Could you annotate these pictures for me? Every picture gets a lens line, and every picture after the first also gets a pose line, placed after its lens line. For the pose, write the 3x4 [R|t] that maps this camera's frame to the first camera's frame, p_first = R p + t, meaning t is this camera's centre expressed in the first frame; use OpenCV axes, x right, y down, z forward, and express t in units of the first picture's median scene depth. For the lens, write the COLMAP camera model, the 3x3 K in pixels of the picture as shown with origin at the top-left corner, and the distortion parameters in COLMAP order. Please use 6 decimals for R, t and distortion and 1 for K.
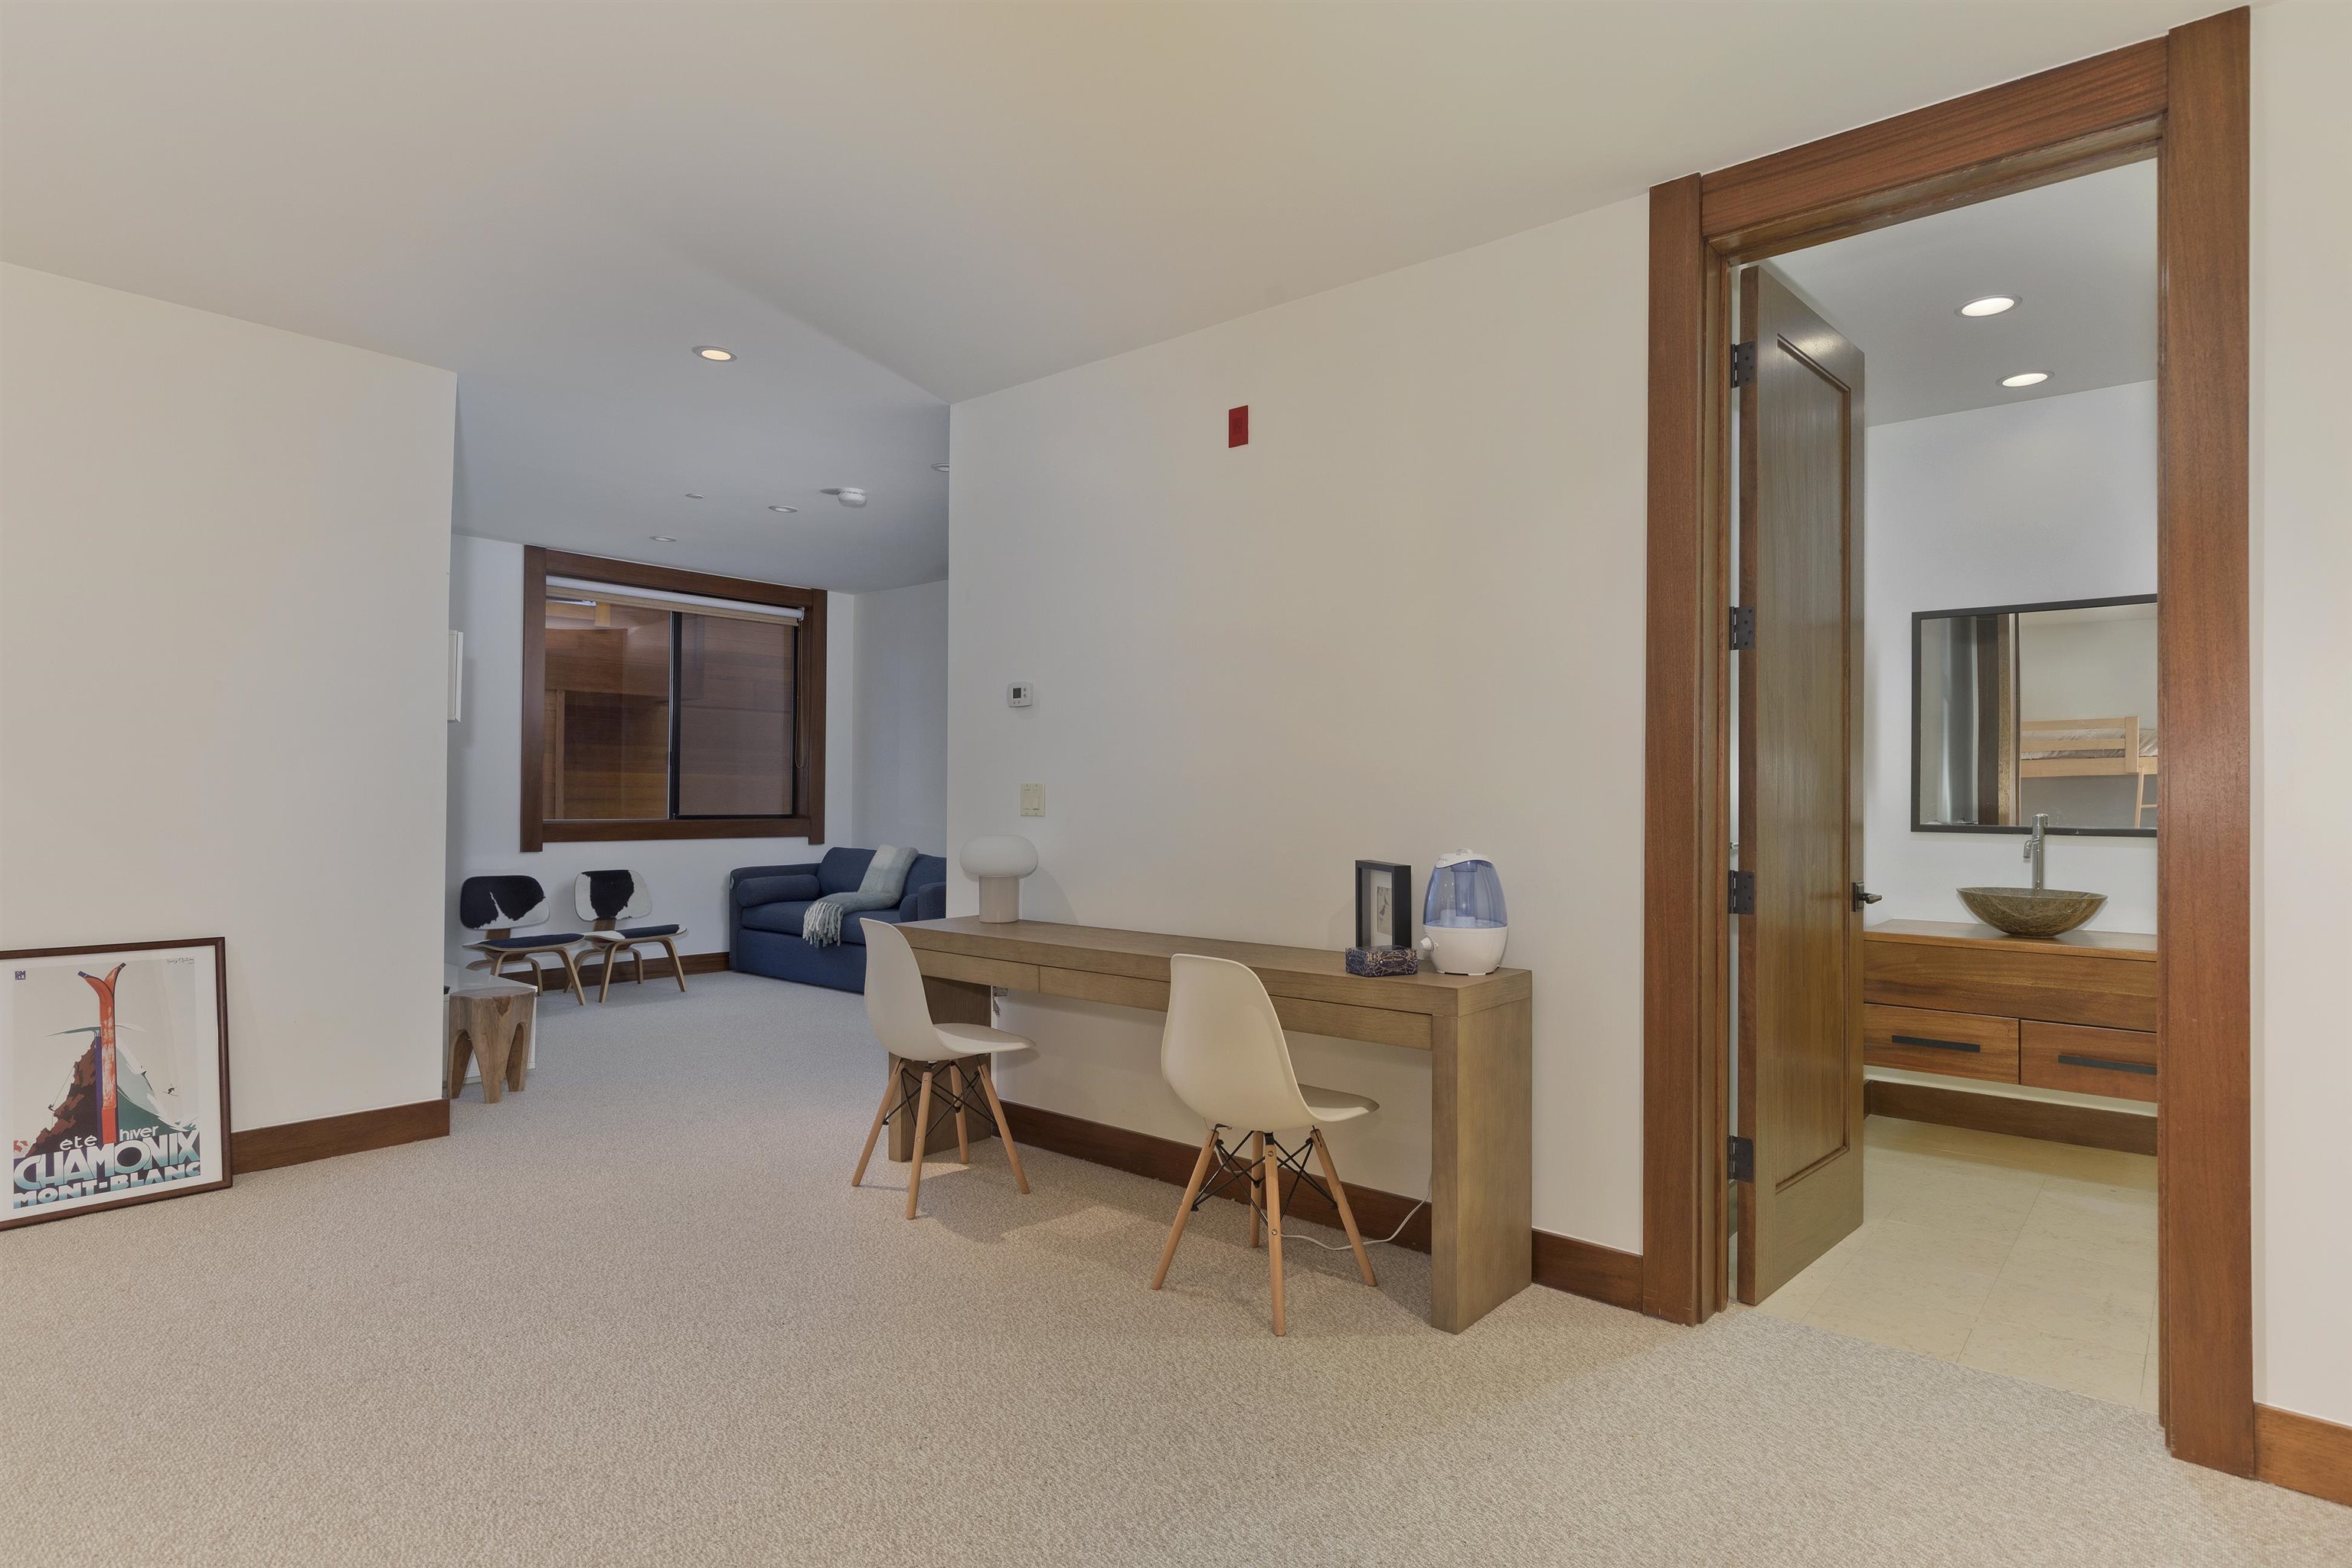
lens RADIAL K [[1307.0, 0, 1187.0], [0, 1307.0, 786.3], [0, 0, 1]] dist [0.007017, 0.000824]
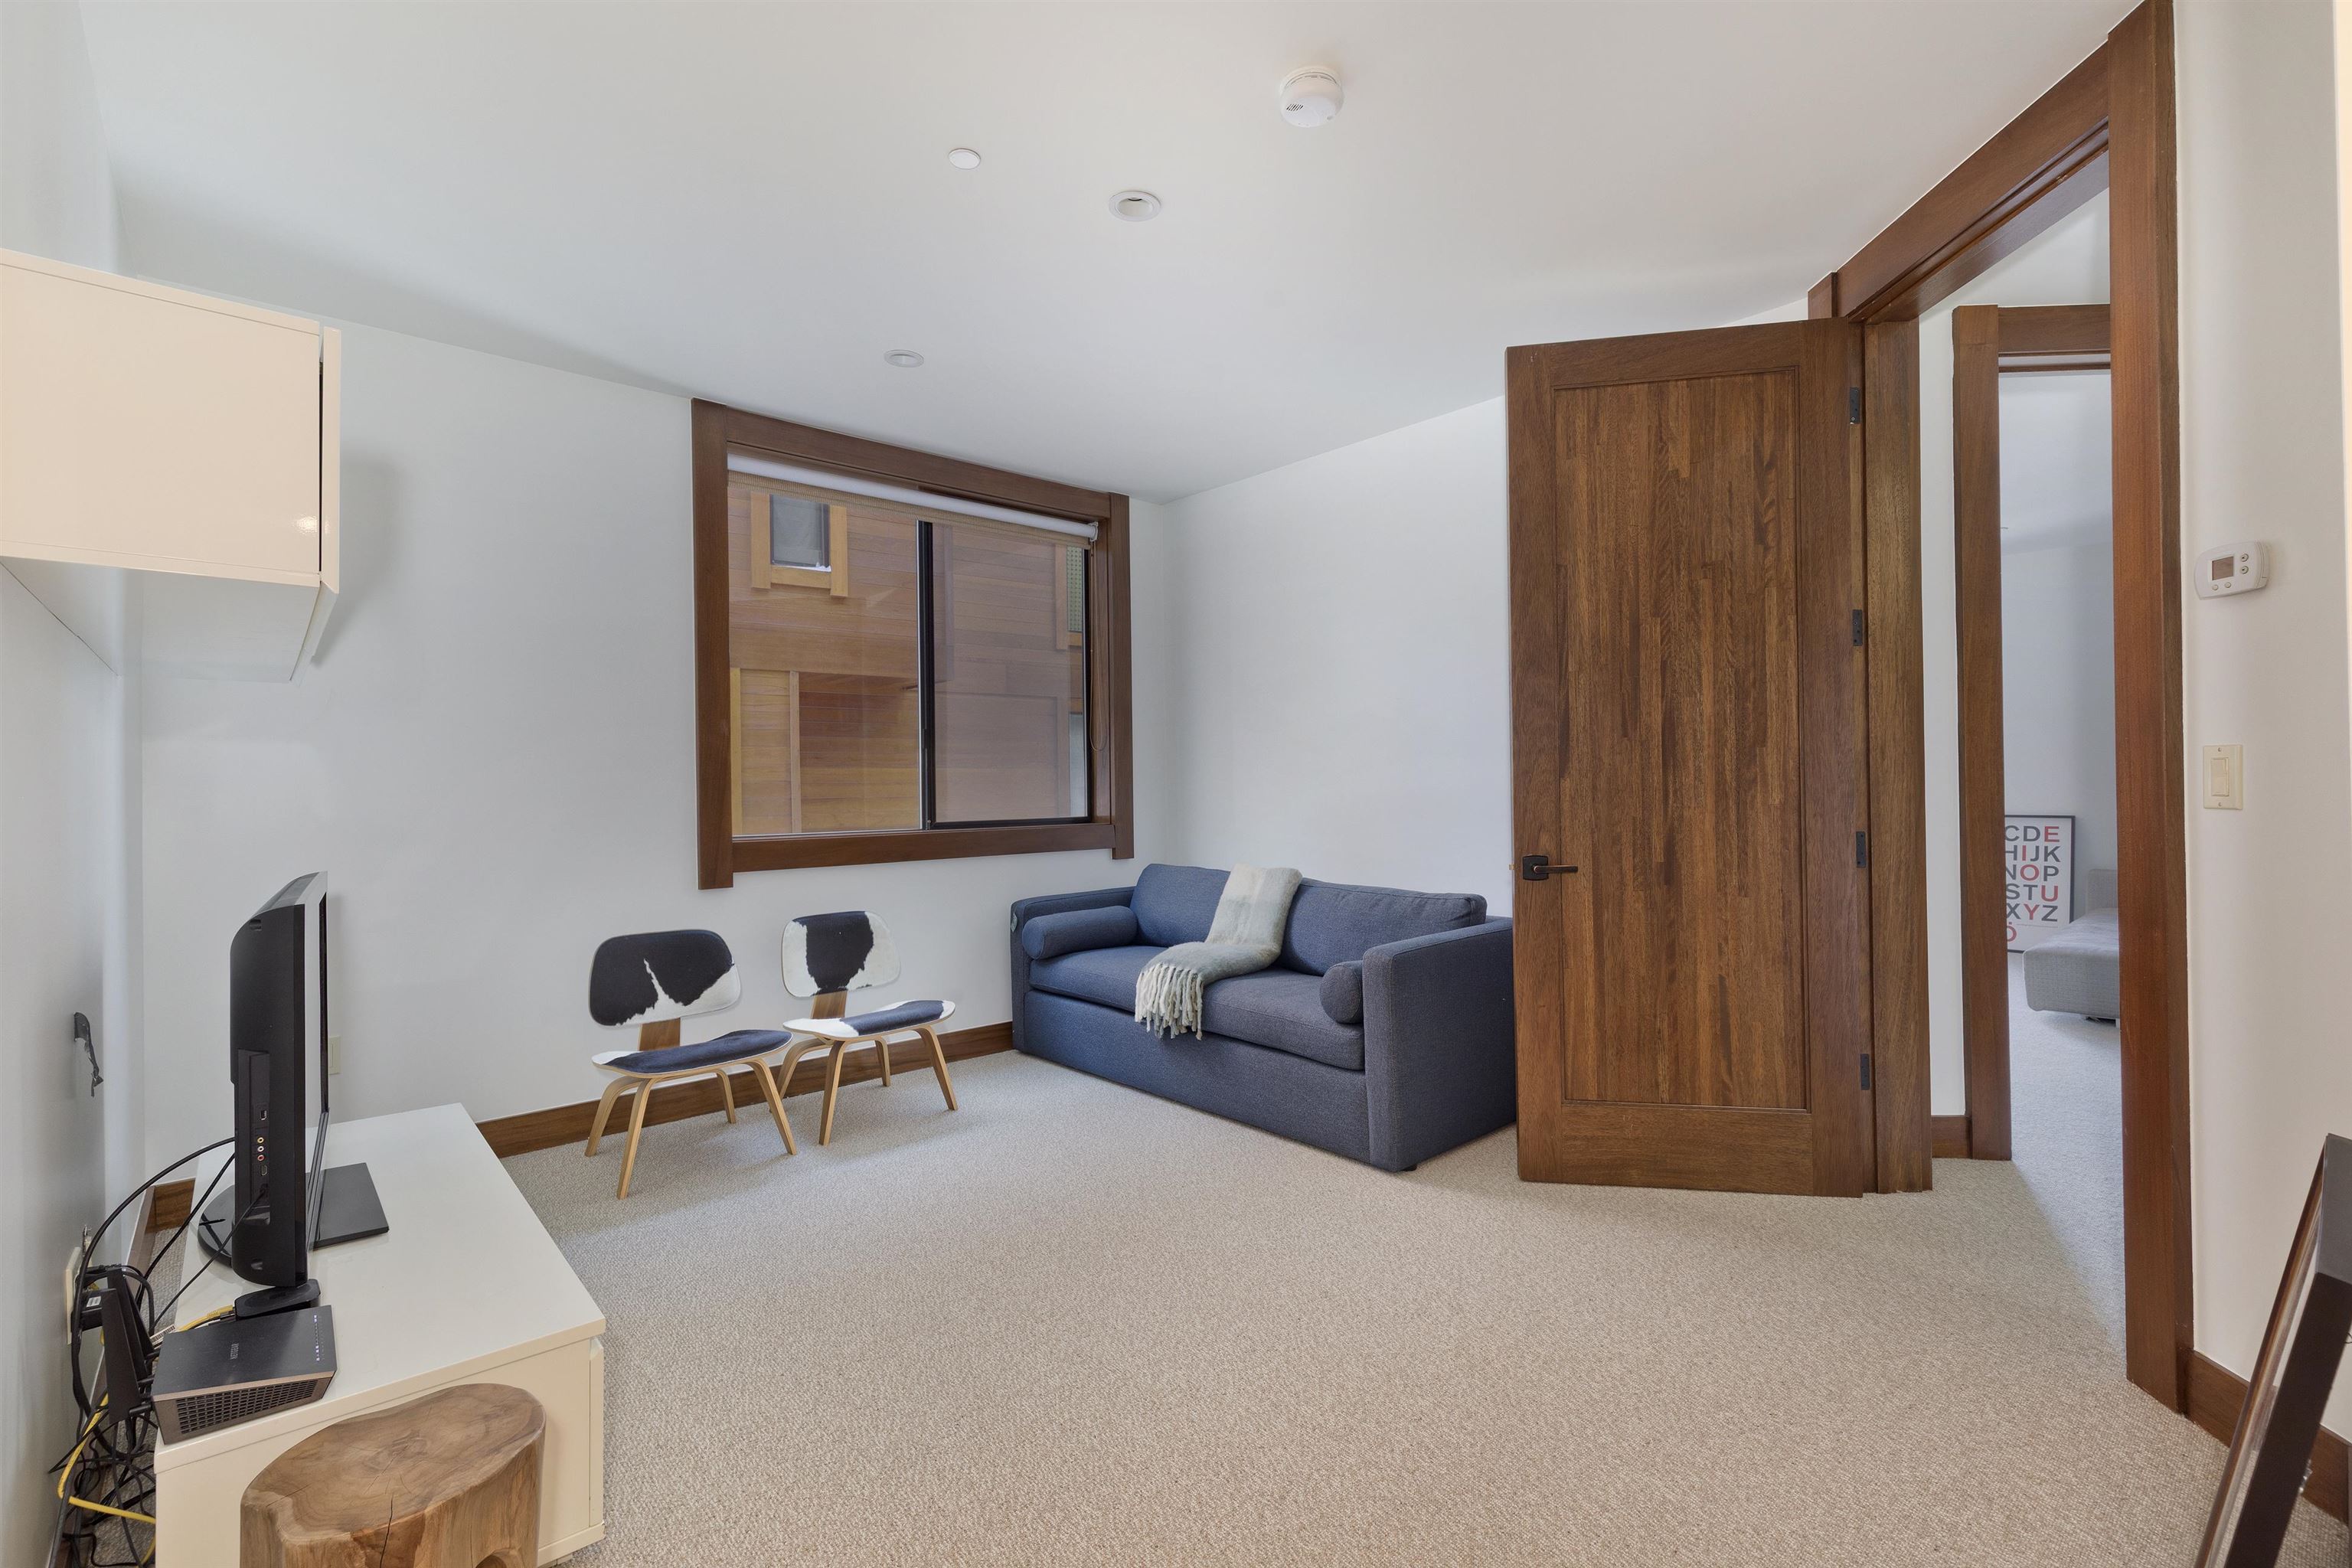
lens RADIAL K [[1061.8, 0, 1165.2], [0, 1061.8, 777.2], [0, 0, 1]] dist [0.006963, -0.002301]
pose [[0.989356, -0.024205, -0.143489, -0.207302], [0.024274, 0.999705, -0.001265, 0.002137], [0.143478, -0.002231, 0.989651, 0.512929]]
